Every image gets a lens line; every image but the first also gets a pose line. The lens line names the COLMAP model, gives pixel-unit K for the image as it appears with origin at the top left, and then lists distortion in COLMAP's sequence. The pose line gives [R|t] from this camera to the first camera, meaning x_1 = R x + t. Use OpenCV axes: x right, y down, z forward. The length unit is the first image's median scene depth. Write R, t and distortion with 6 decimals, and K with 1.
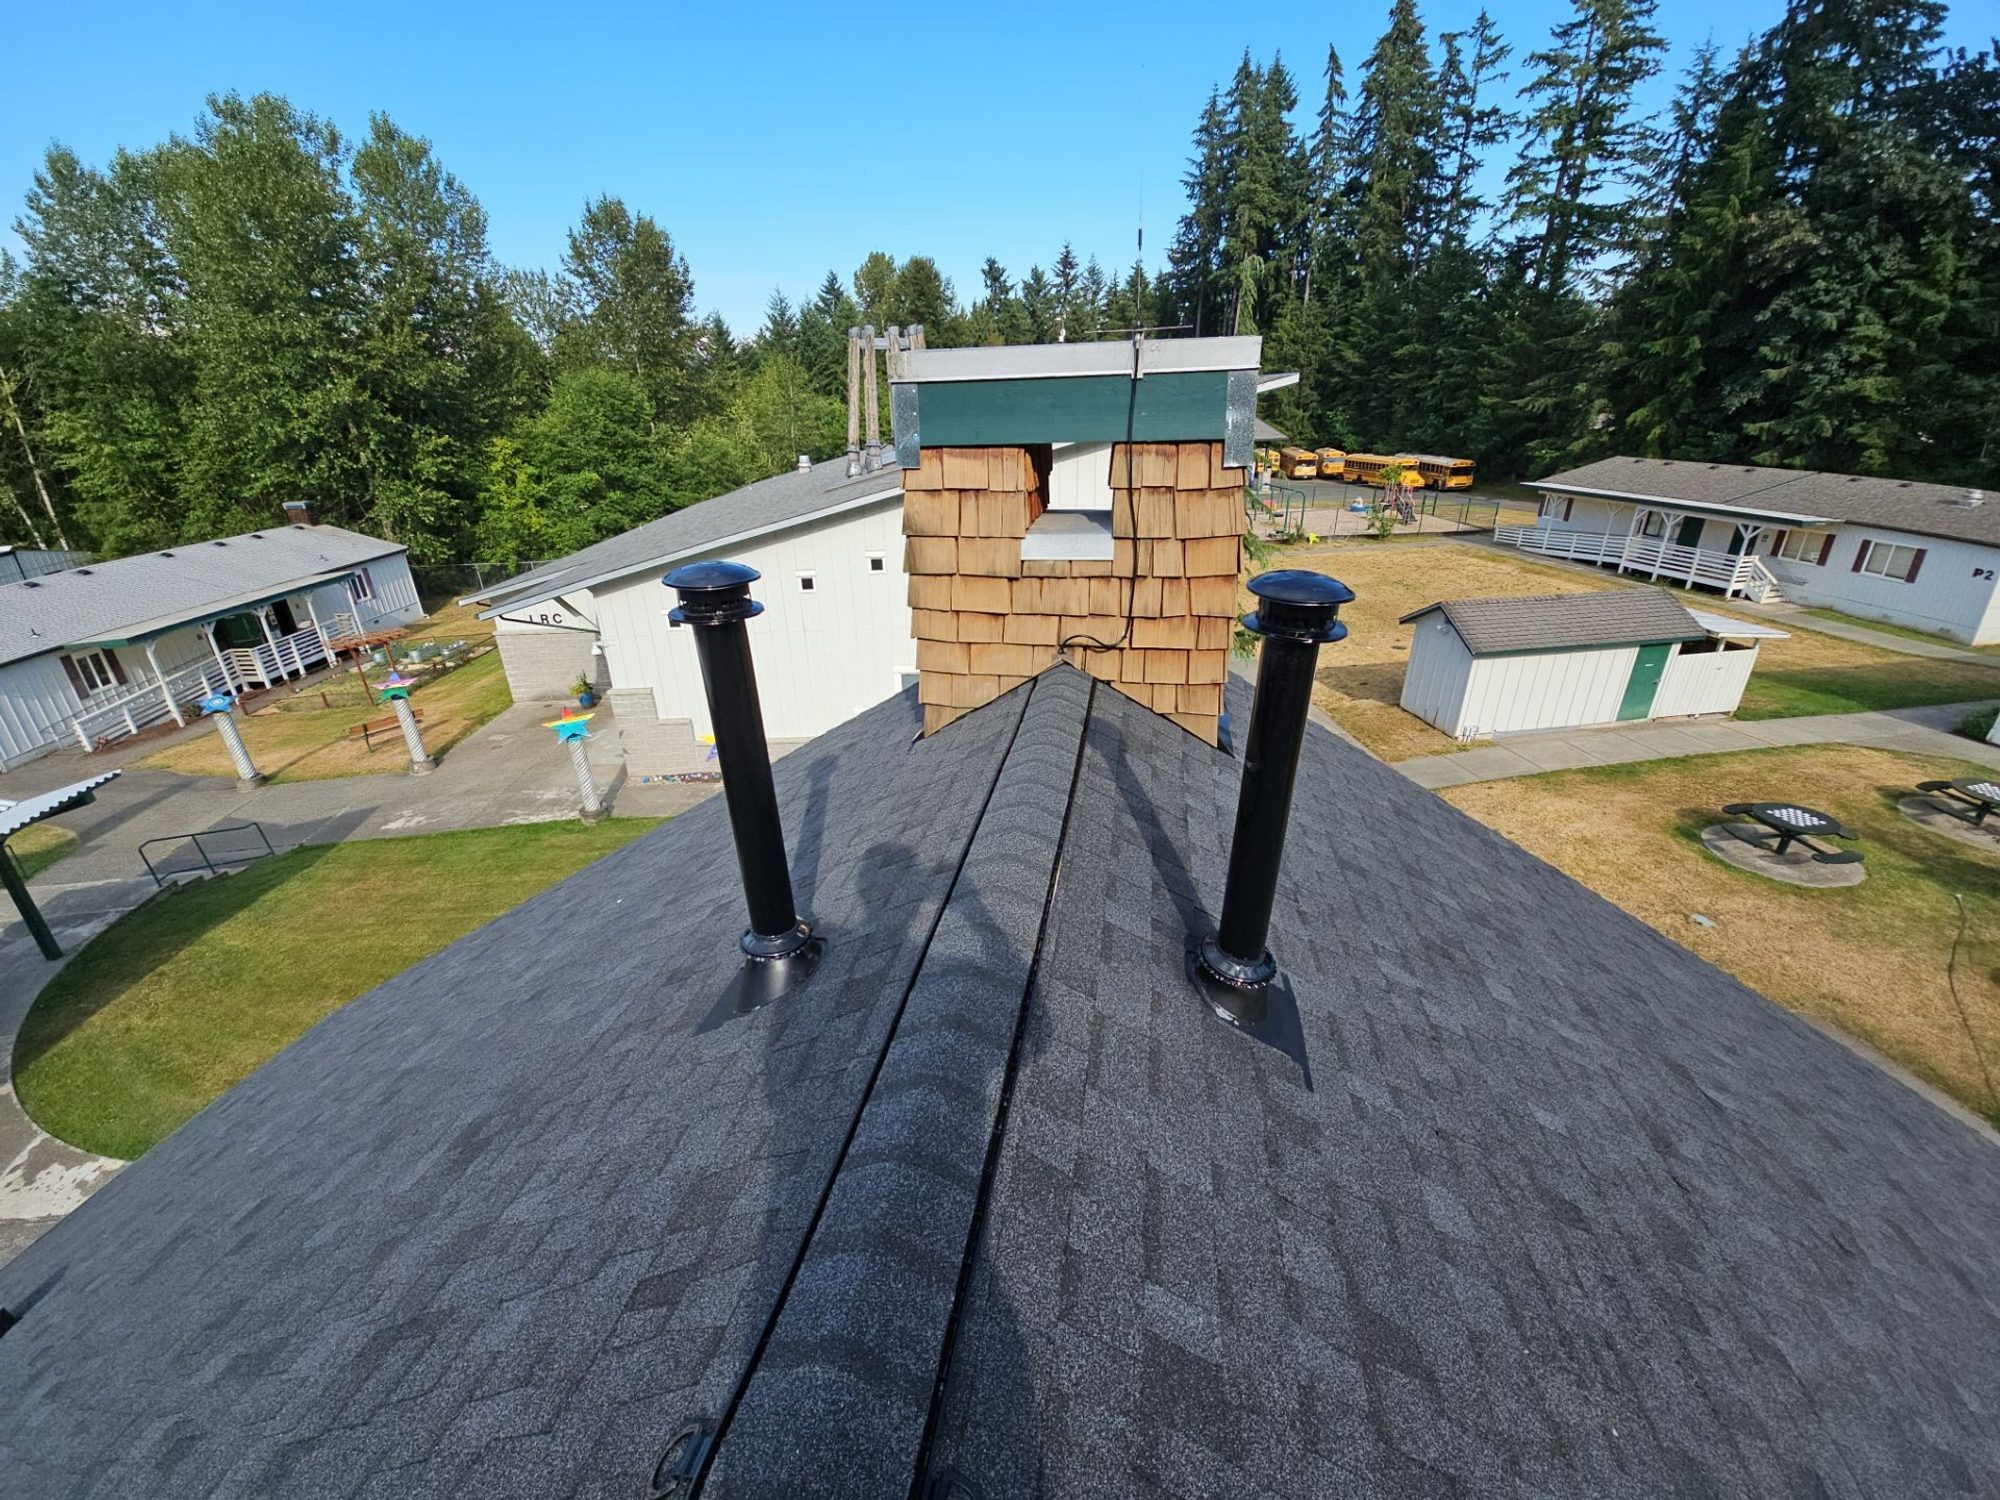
lens RADIAL K [[794.9, 0, 988.1], [0, 794.9, 740.1], [0, 0, 1]] dist [0.026253, -0.016866]
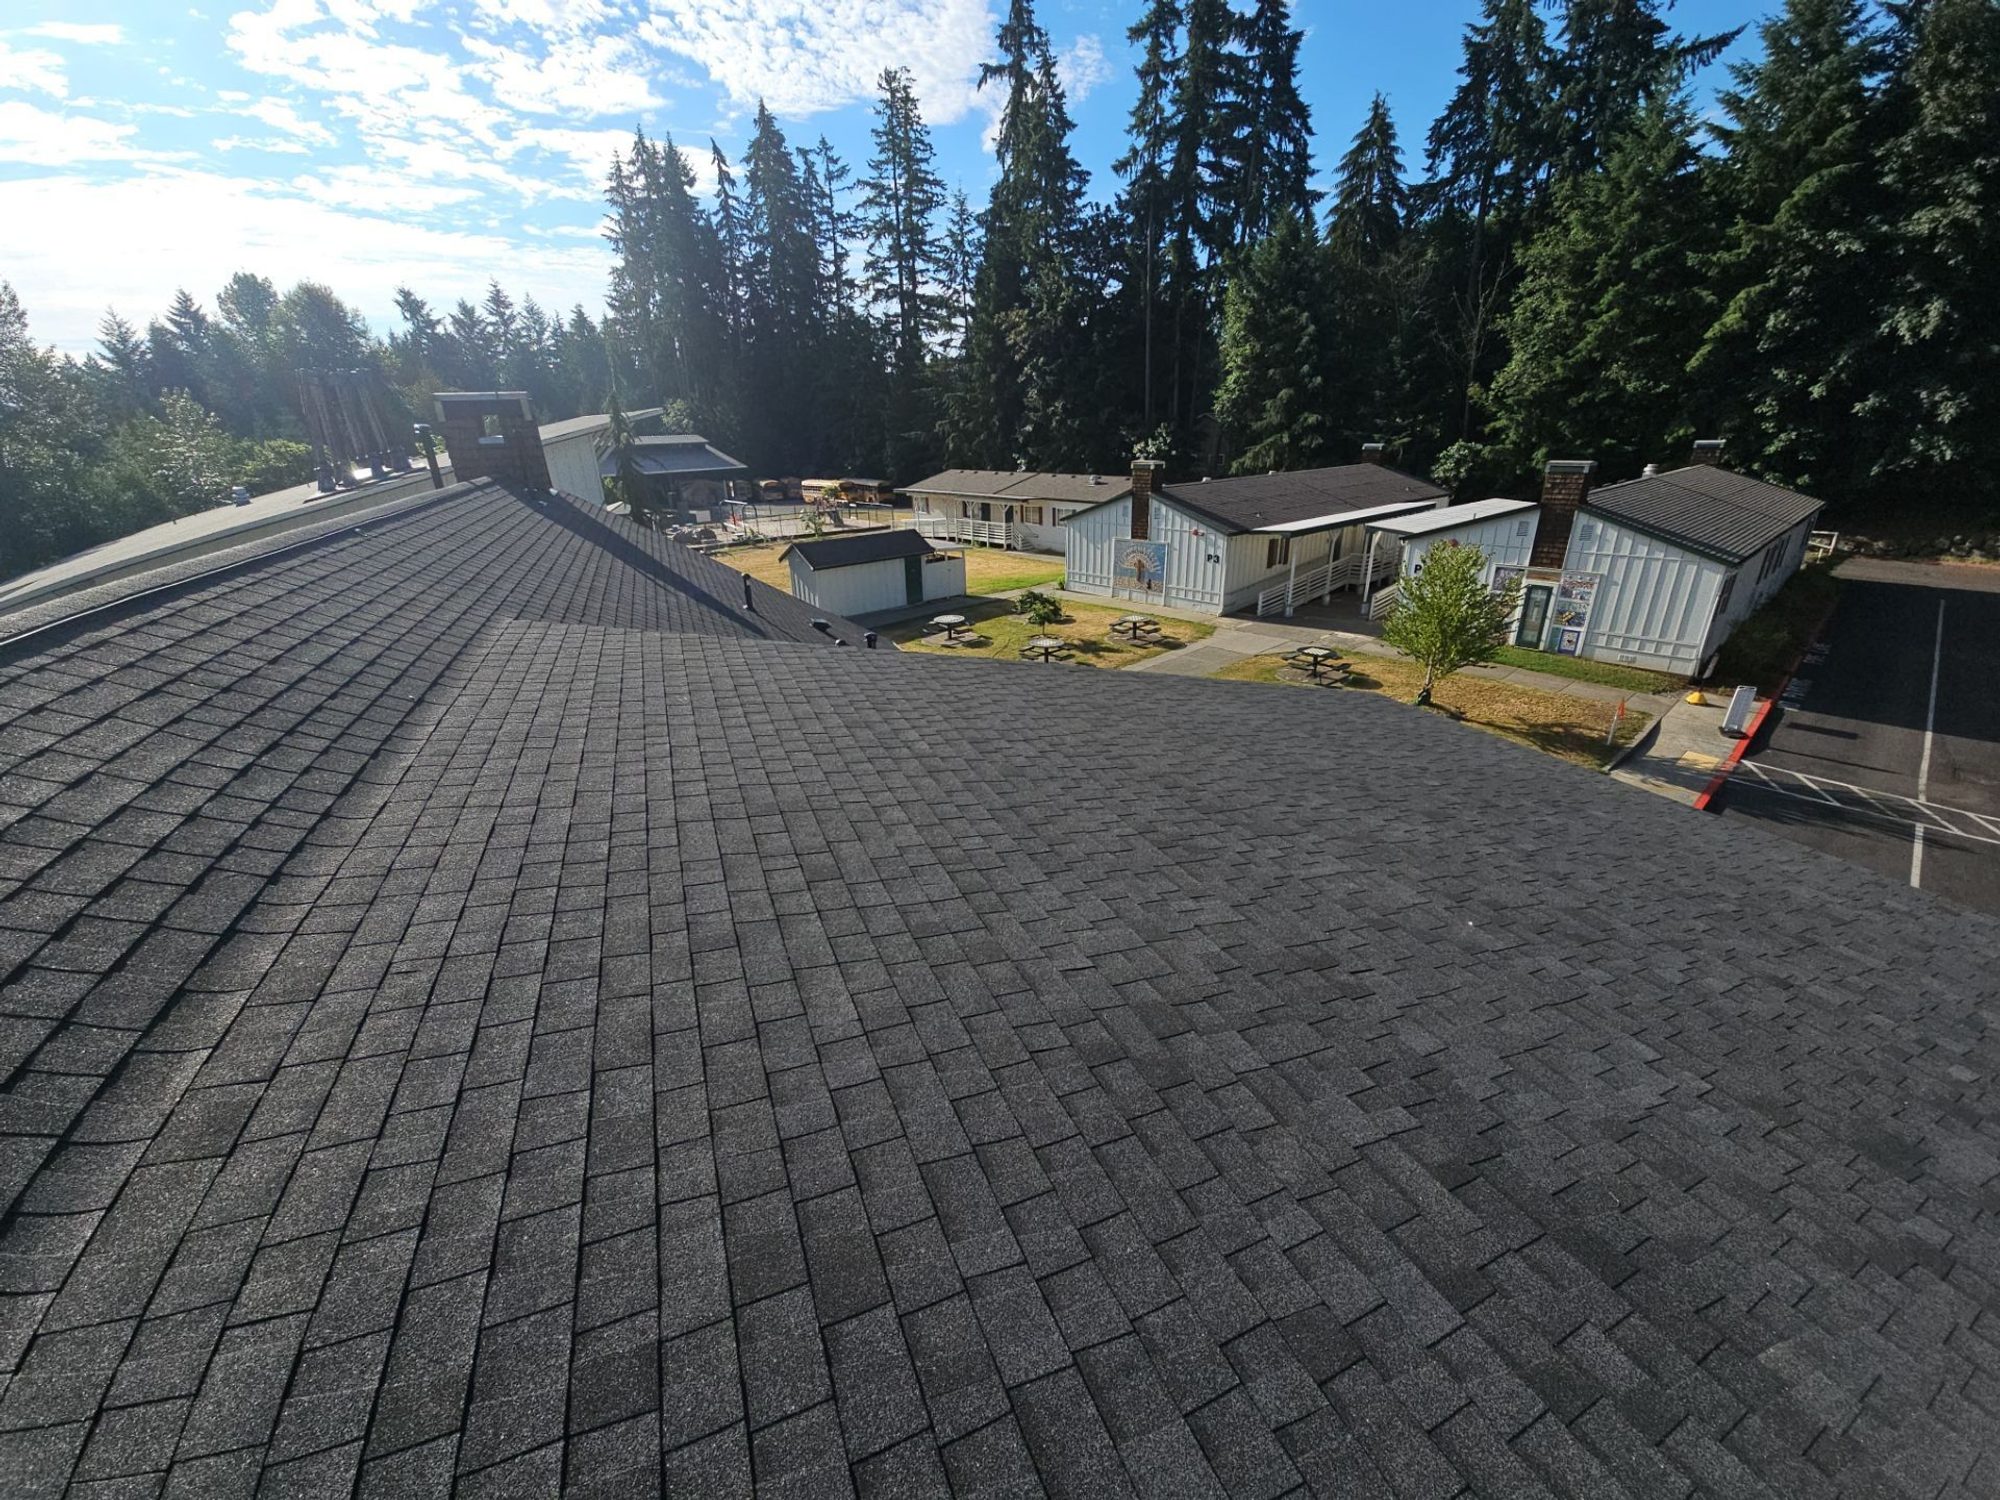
lens RADIAL K [[822.1, 0, 996.7], [0, 822.1, 761.3], [0, 0, 1]] dist [0.001717, -0.000524]
pose [[0.842457, -0.201985, 0.499469, -0.007664], [0.218120, 0.975559, 0.026611, 0.088099], [-0.492636, 0.086525, 0.865923, -0.182640]]
